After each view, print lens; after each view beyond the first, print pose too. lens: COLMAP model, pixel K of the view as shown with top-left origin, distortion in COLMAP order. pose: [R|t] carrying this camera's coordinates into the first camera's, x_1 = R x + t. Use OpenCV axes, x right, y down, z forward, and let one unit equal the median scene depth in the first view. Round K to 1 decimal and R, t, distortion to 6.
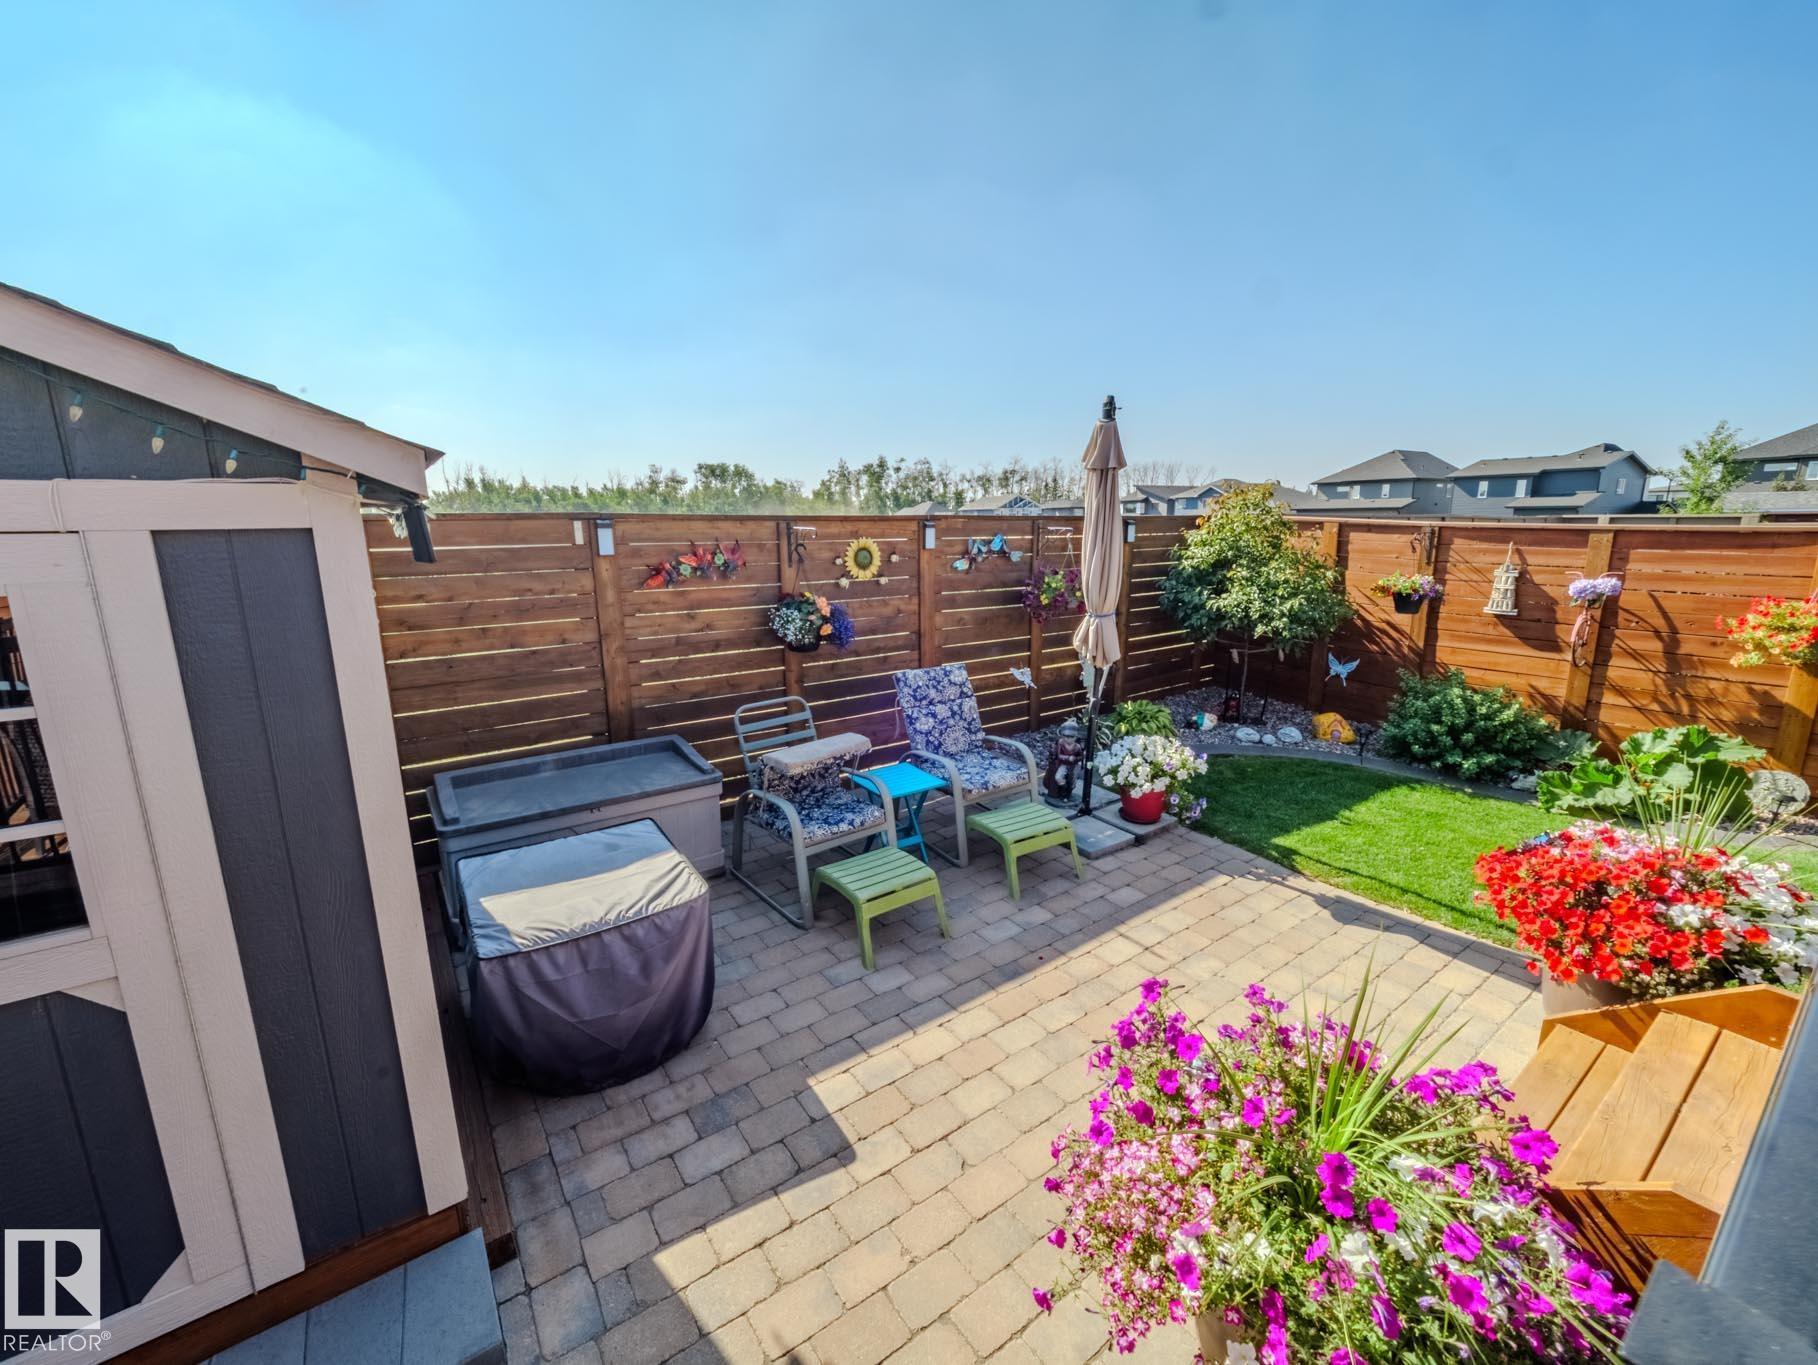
lens RADIAL K [[766.0, 0, 926.1], [0, 766.0, 678.1], [0, 0, 1]] dist [-0.007895, -0.000304]
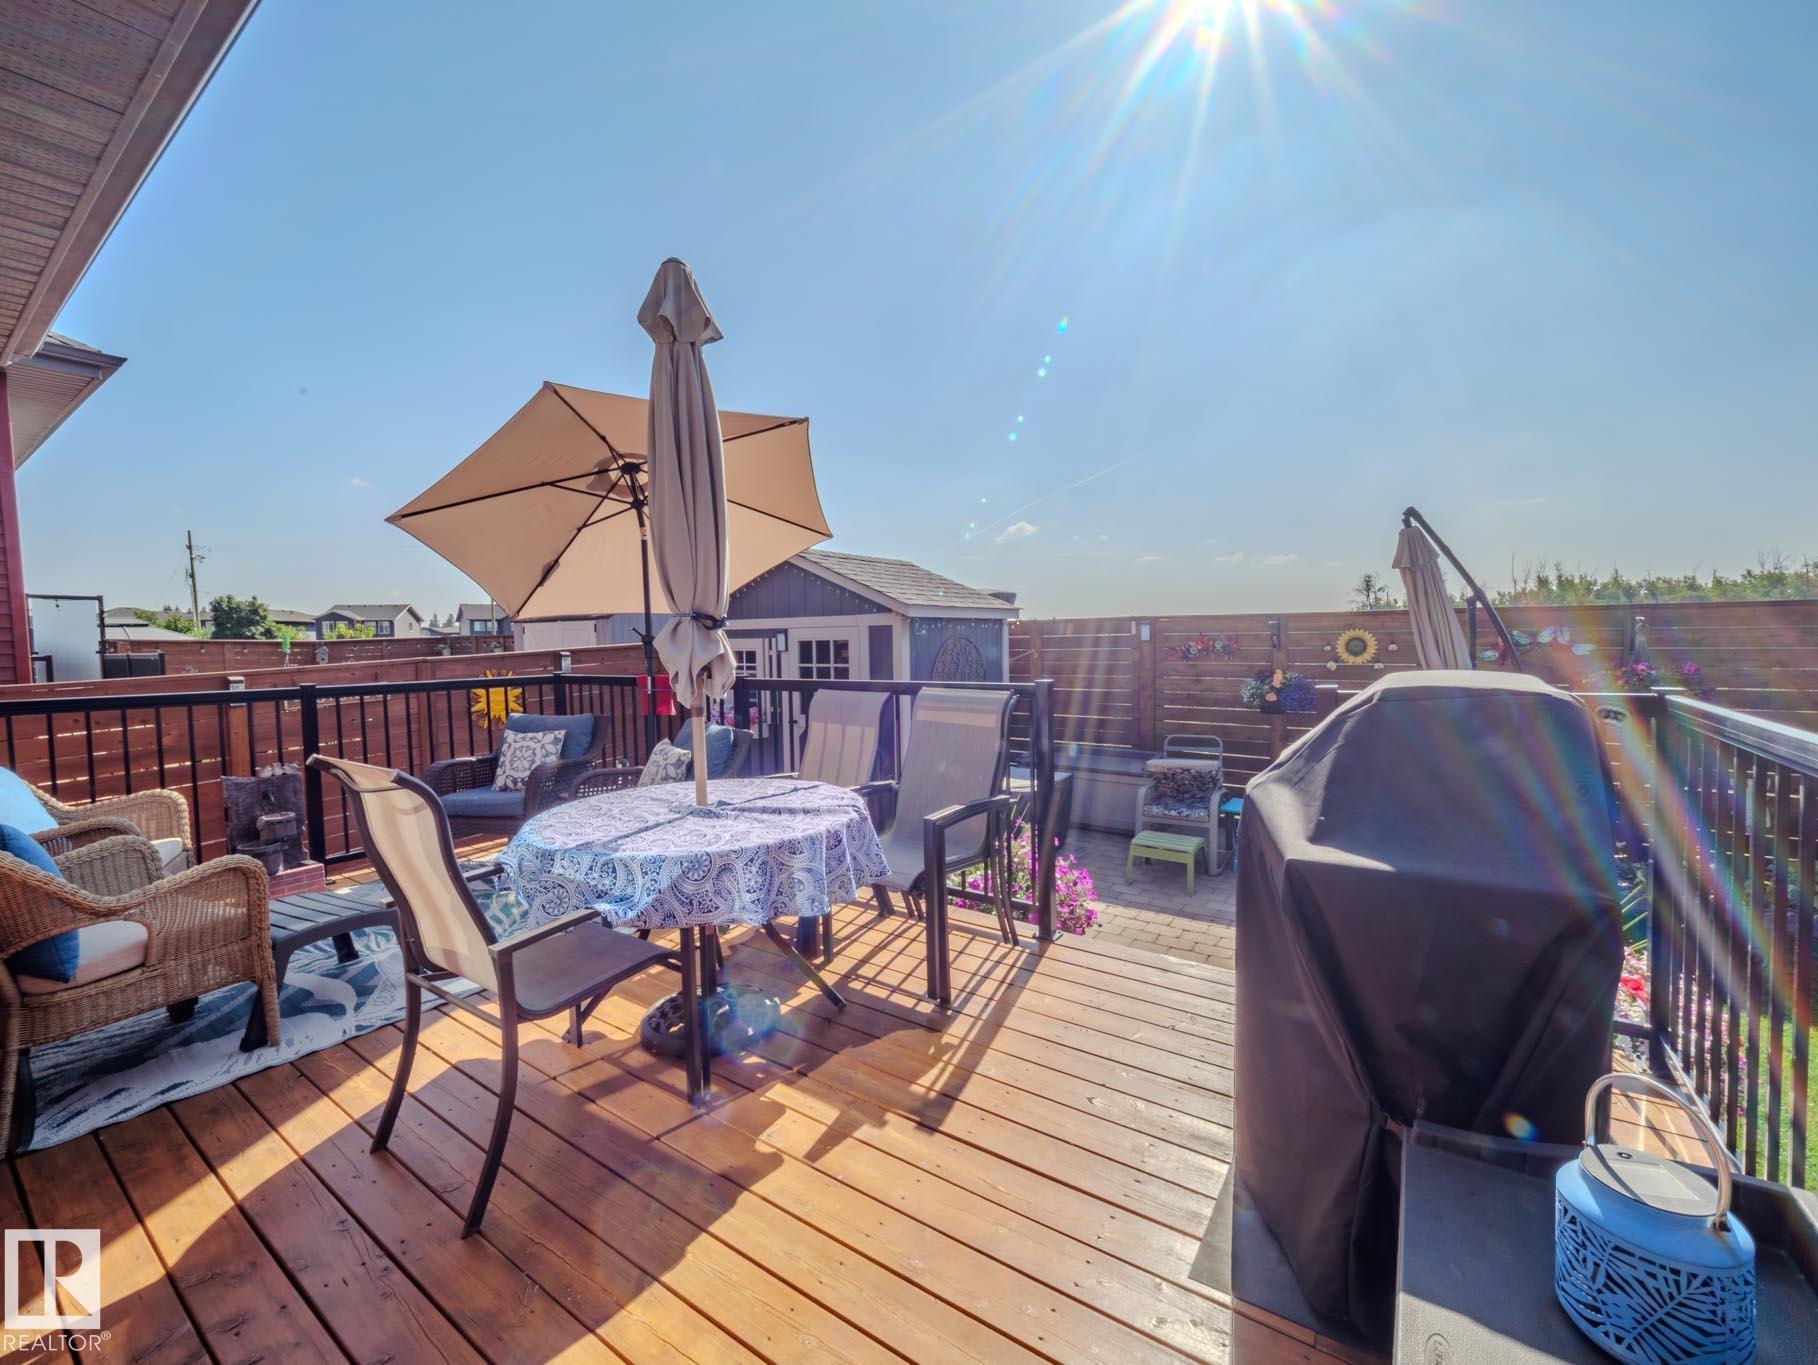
lens RADIAL K [[766.0, 0, 908.4], [0, 766.0, 681.0], [0, 0, 1]] dist [-0.007895, -0.000304]
pose [[0.339004, 0.050657, -0.939420, 0.932426], [-0.170409, 0.985338, -0.008362, 0.029917], [0.925223, 0.162920, 0.342666, -0.052060]]
